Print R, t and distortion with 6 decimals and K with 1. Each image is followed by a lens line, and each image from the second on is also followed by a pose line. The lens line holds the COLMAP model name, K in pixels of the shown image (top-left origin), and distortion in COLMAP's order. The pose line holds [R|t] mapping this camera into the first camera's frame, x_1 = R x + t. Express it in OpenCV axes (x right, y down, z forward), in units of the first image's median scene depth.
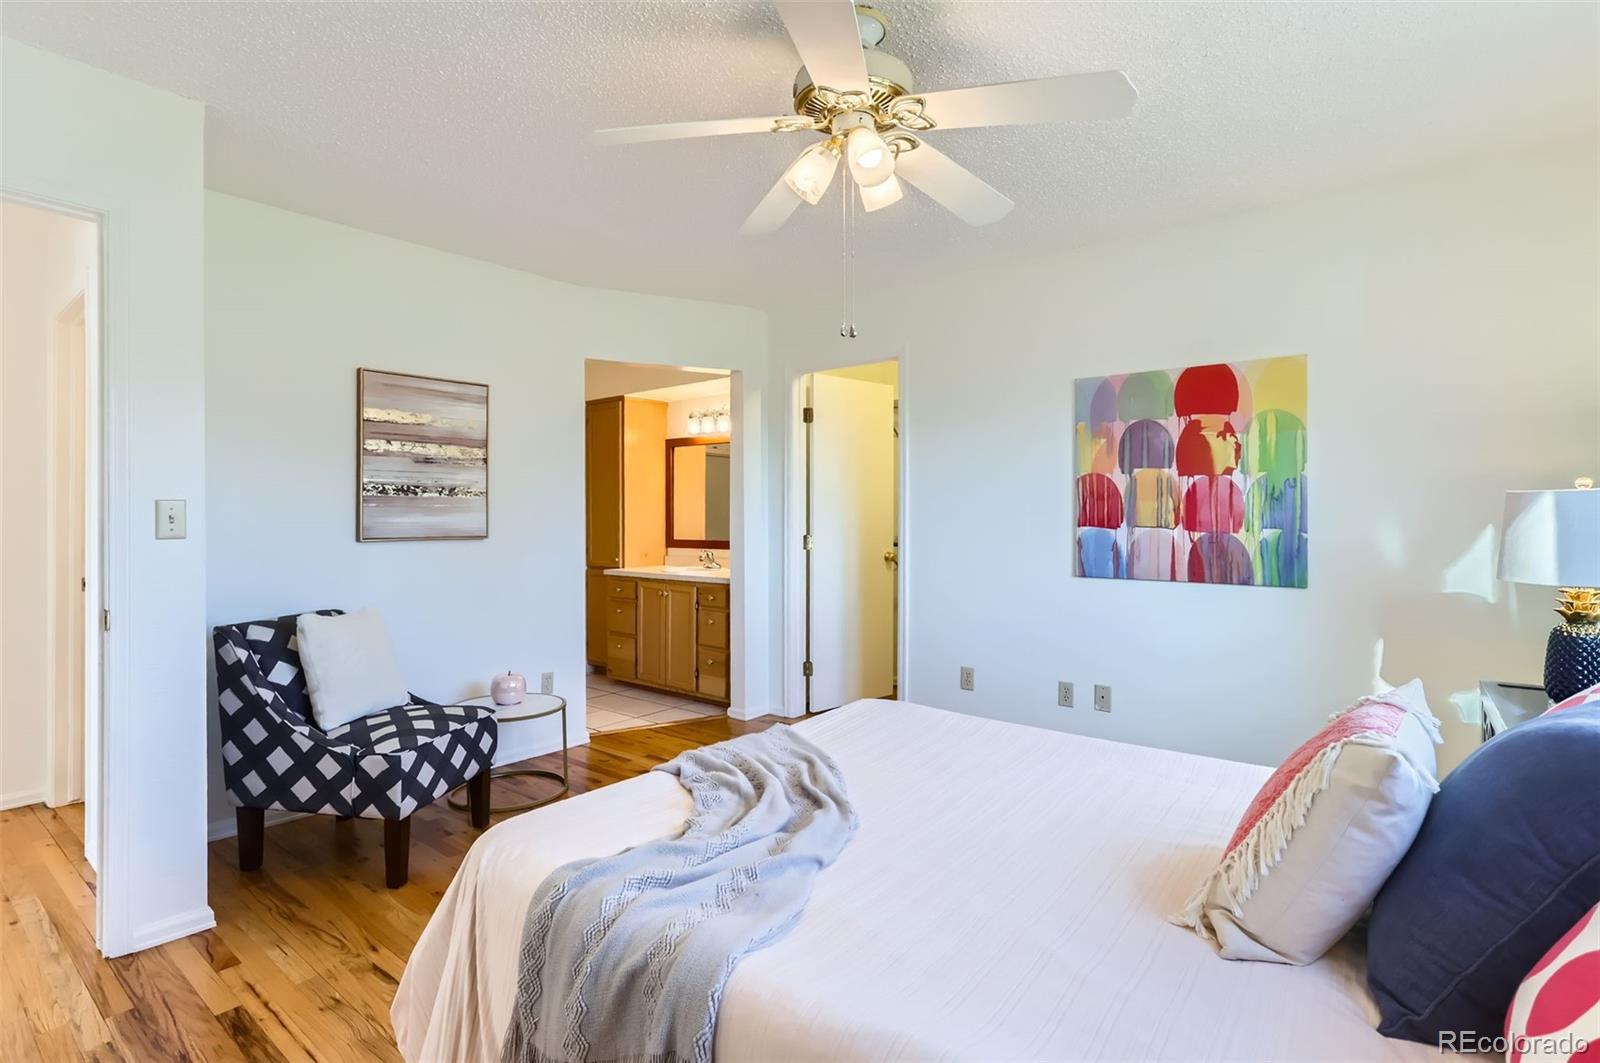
lens RADIAL K [[775.9, 0, 800.0], [0, 775.9, 536.2], [0, 0, 1]] dist [-0.026814, 0.015367]
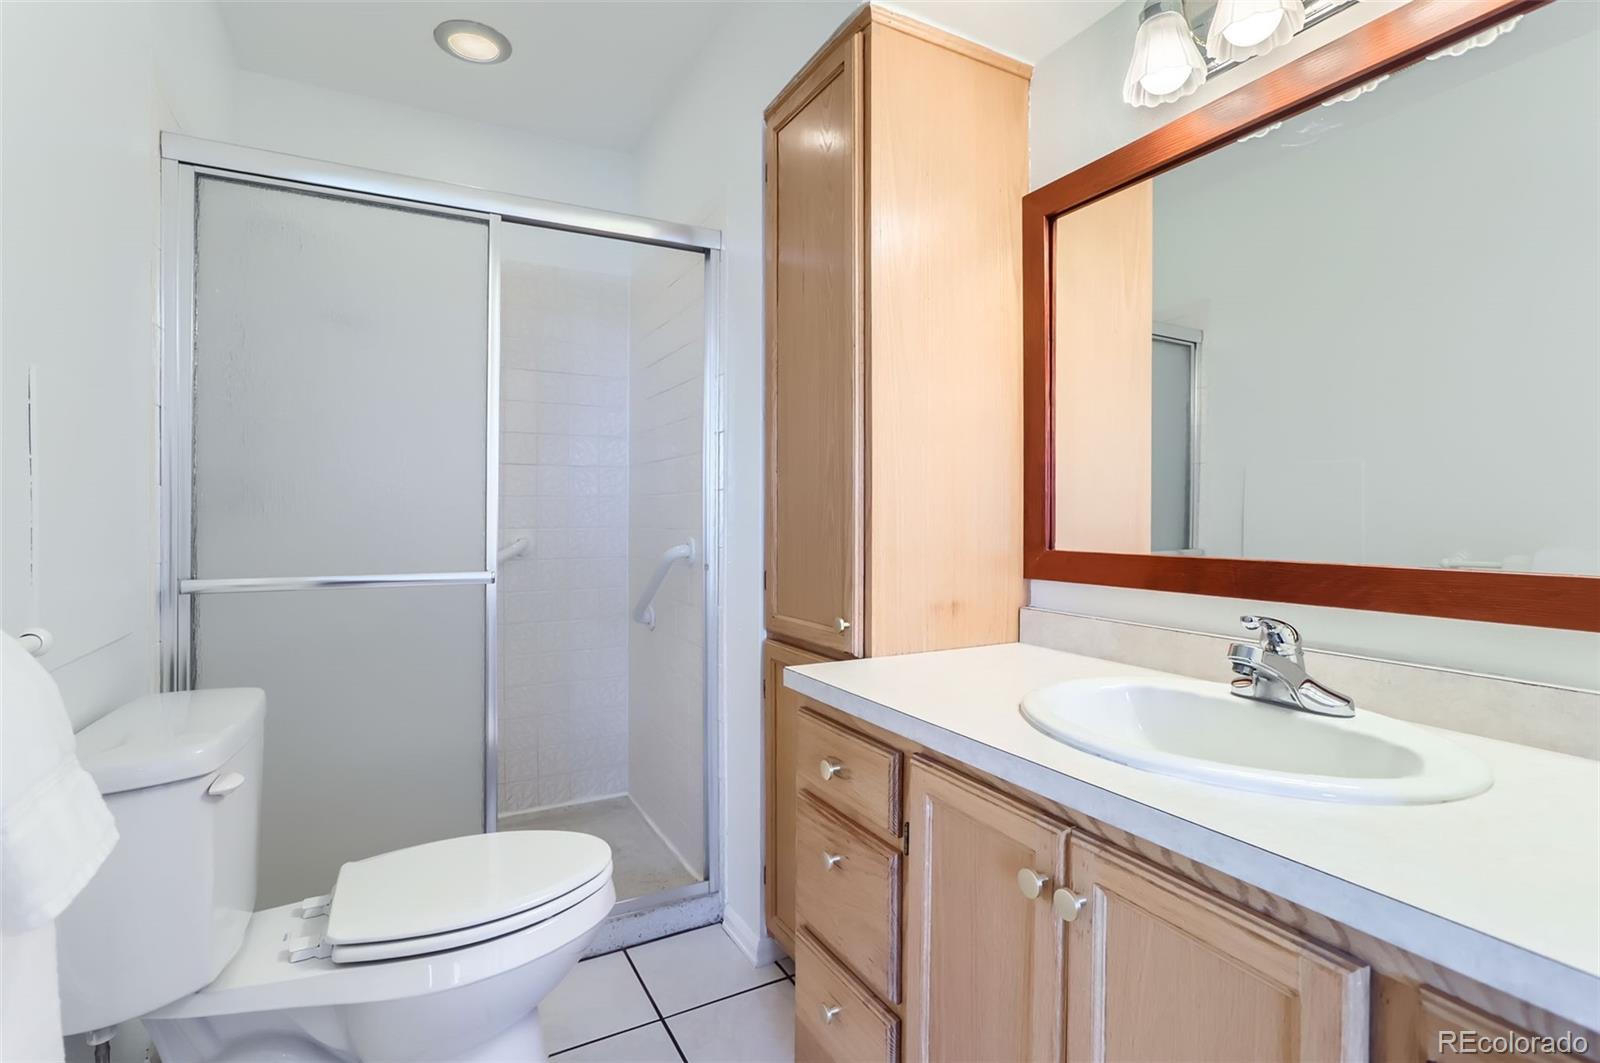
lens RADIAL K [[775.9, 0, 802.9], [0, 775.9, 524.3], [0, 0, 1]] dist [-0.026814, 0.015367]
pose [[0.922959, 0.002250, -0.384892, -0.241410], [-0.009431, 0.999815, -0.016770, 0.000397], [0.384783, 0.019108, 0.922809, 1.233660]]
